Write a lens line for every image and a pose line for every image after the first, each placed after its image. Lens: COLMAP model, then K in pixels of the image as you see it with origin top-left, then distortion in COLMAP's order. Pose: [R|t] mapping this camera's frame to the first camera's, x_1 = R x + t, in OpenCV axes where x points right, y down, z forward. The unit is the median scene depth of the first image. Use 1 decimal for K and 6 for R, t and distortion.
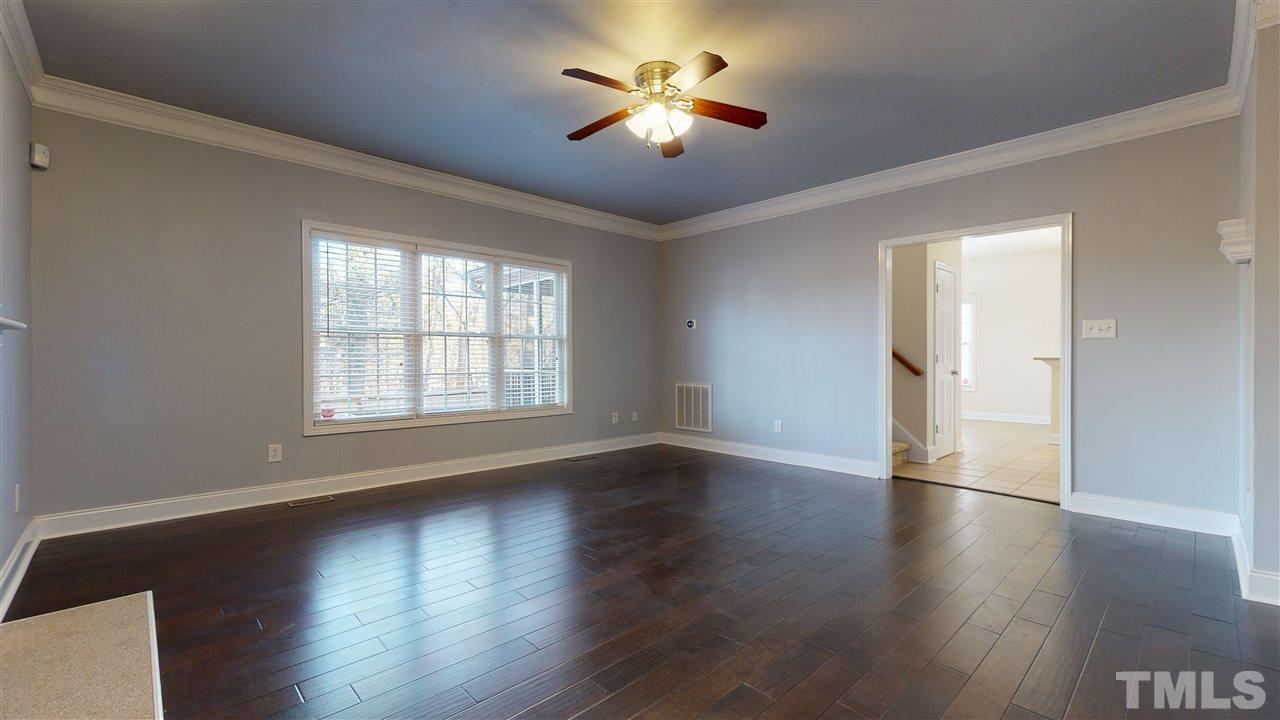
lens RADIAL K [[532.6, 0, 635.9], [0, 532.6, 366.6], [0, 0, 1]] dist [-0.000181, -0.000764]
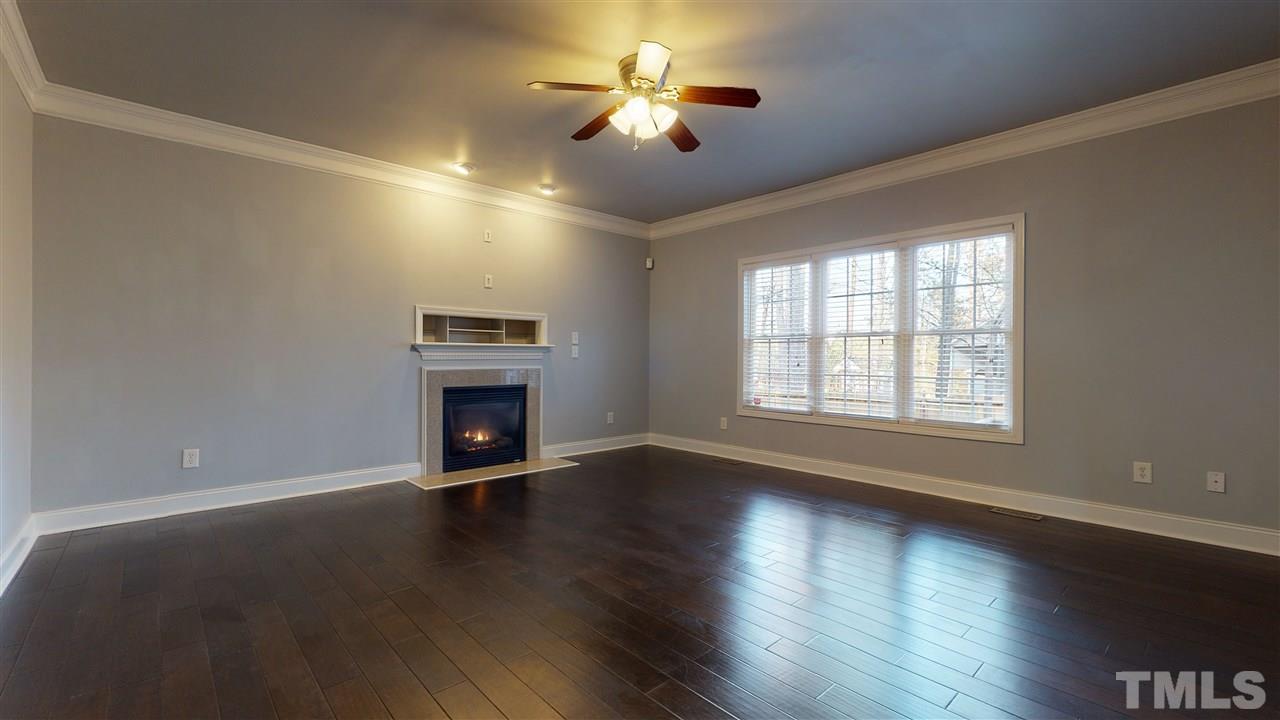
lens RADIAL K [[532.6, 0, 636.8], [0, 532.6, 359.4], [0, 0, 1]] dist [-0.000181, -0.000764]
pose [[-0.014899, -0.001271, -0.999888, 0.626319], [-0.020459, 0.999790, -0.000966, -0.006832], [0.999680, 0.020442, -0.014922, 0.619739]]
